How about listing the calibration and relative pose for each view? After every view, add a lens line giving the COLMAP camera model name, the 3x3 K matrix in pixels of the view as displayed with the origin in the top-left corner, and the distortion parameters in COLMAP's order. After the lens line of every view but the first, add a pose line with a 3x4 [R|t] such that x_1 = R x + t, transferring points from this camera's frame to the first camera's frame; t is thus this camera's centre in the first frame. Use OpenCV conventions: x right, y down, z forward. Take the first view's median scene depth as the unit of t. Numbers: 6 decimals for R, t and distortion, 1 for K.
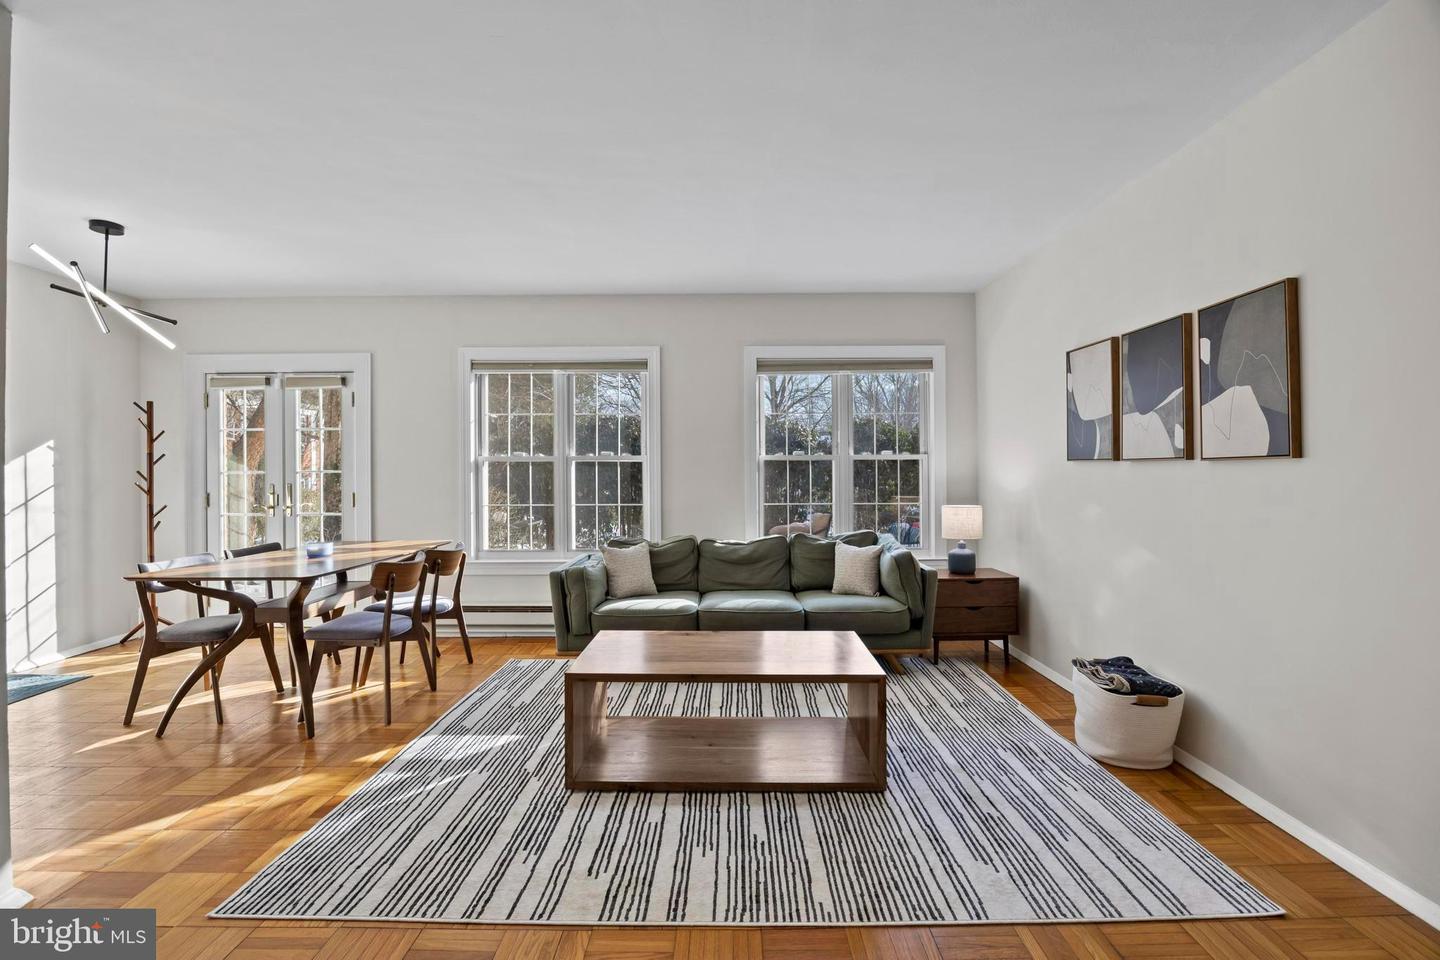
lens RADIAL K [[614.8, 0, 727.5], [0, 614.8, 468.7], [0, 0, 1]] dist [-0.019185, 0.000317]
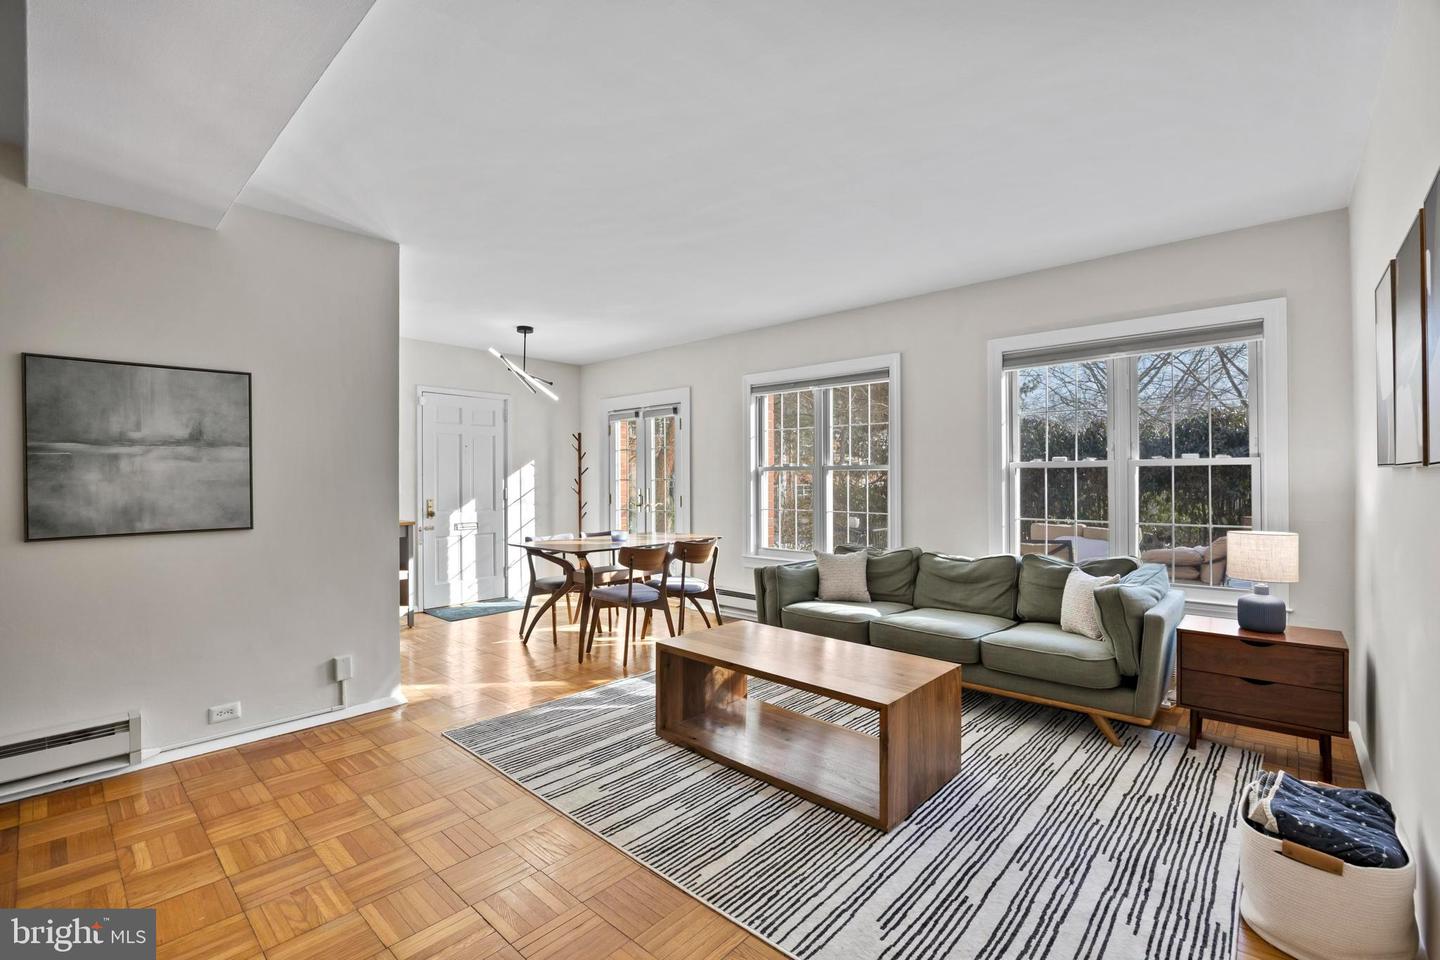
lens RADIAL K [[626.4, 0, 727.2], [0, 626.4, 477.7], [0, 0, 1]] dist [-0.015240, 0.000072]
pose [[0.743463, 0.001105, -0.668776, 0.456283], [0.001309, 0.999994, 0.003107, -0.004384], [0.668776, -0.003186, 0.743458, 0.095303]]
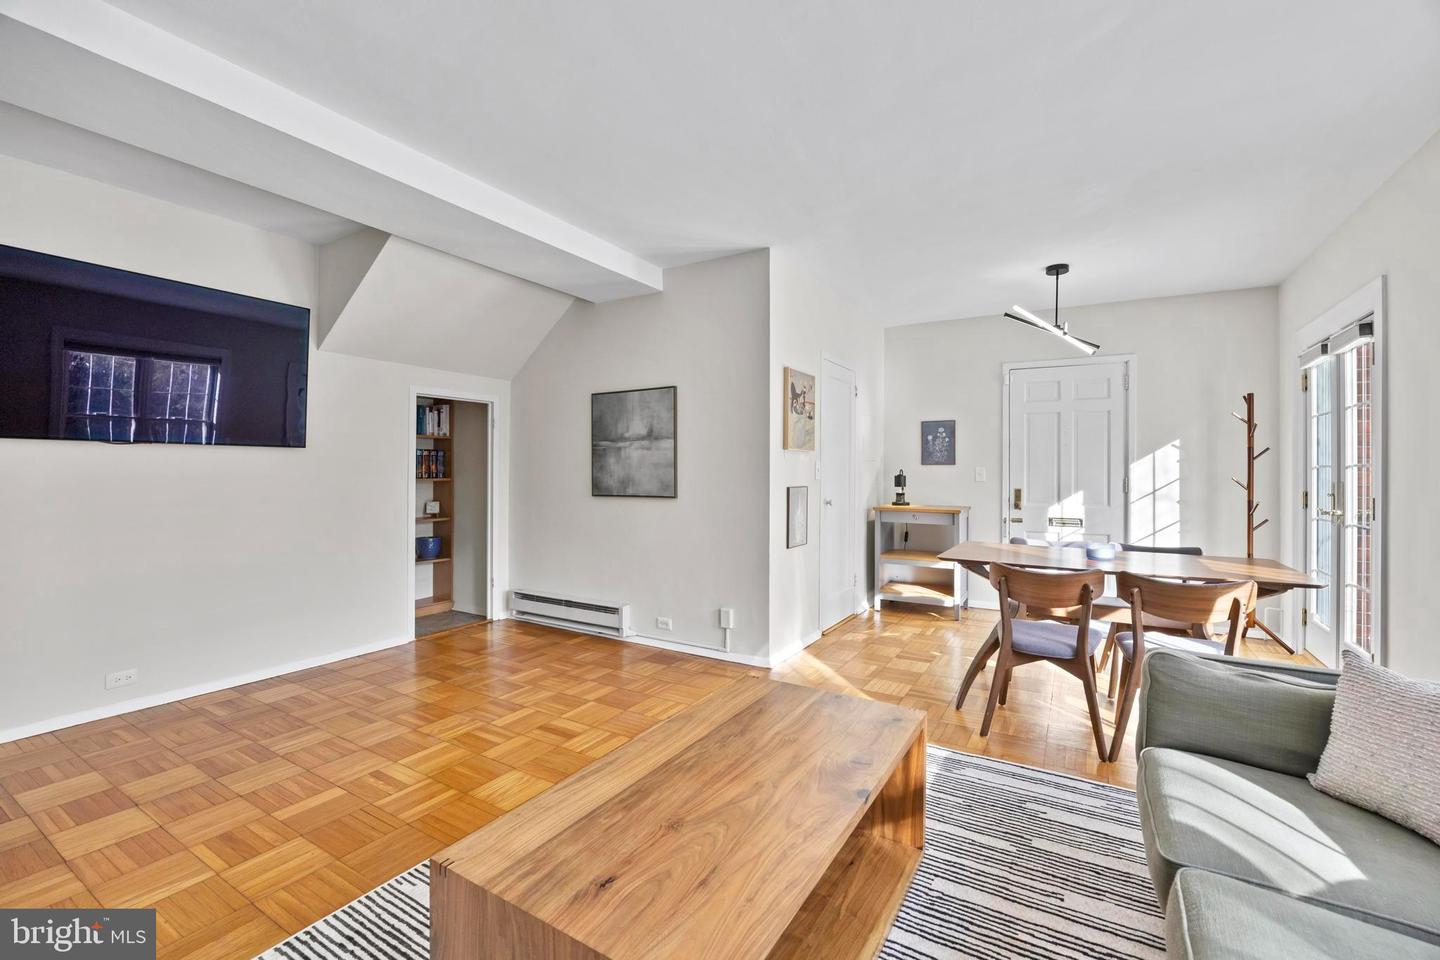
lens RADIAL K [[614.8, 0, 727.5], [0, 614.8, 468.7], [0, 0, 1]] dist [-0.019185, 0.000317]
pose [[-0.508363, -0.000739, -0.861142, 0.365614], [-0.001276, 0.999999, -0.000105, 0.011757], [0.861142, 0.001045, -0.508364, 0.947772]]
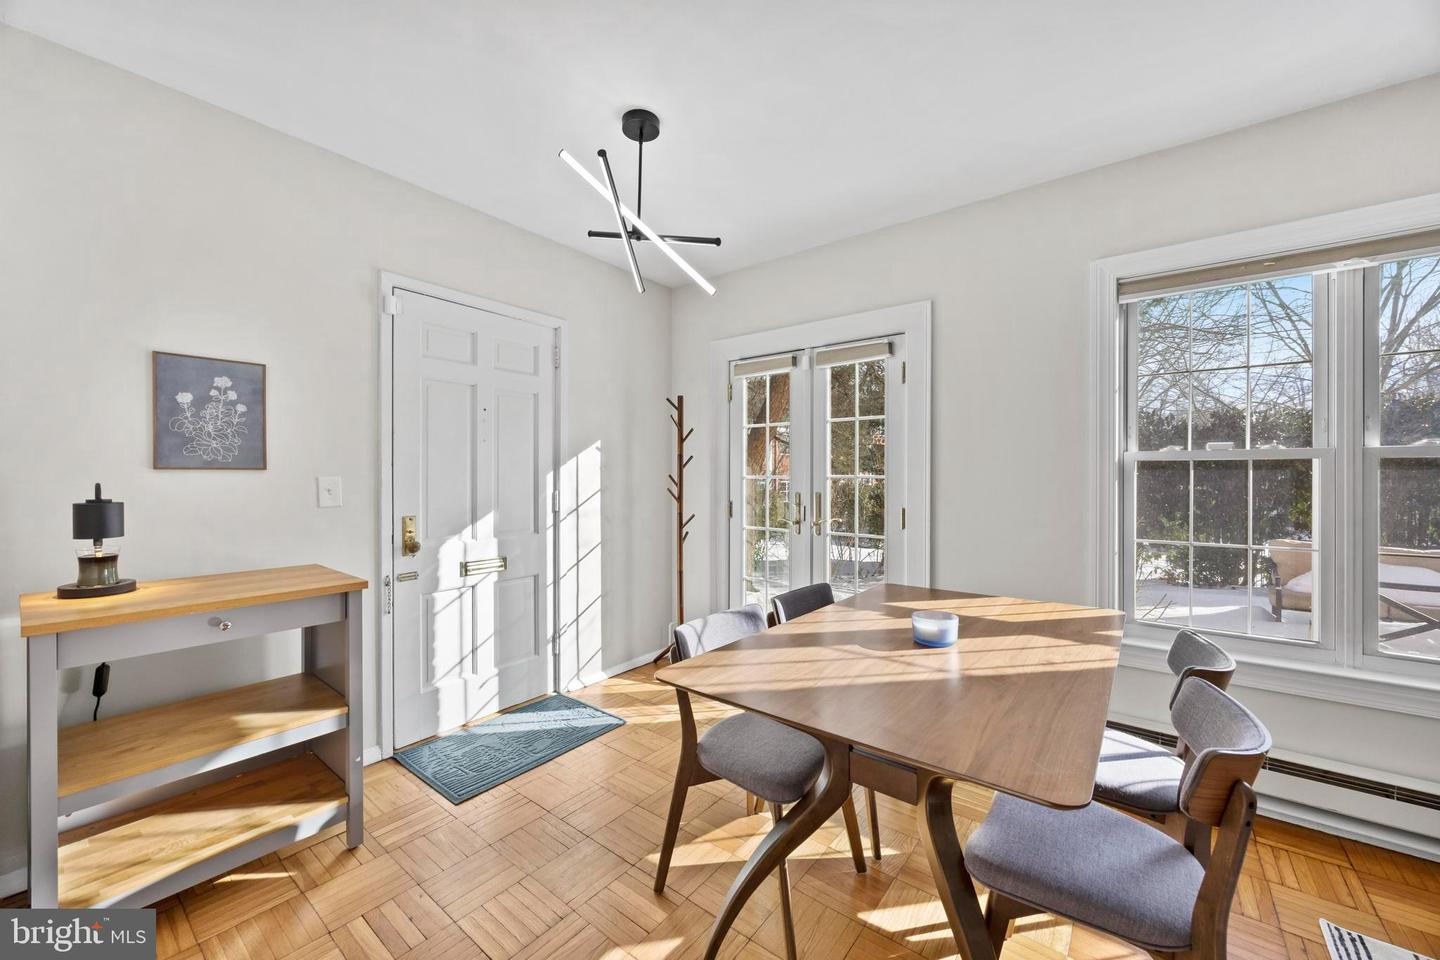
lens RADIAL K [[547.8, 0, 726.7], [0, 547.8, 477.3], [0, 0, 1]] dist [-0.006350, 0.000120]
pose [[0.790470, 0.008185, -0.612446, -0.505355], [-0.005258, 0.999965, 0.006577, 0.001912], [0.612478, -0.001979, 0.790485, 0.501878]]
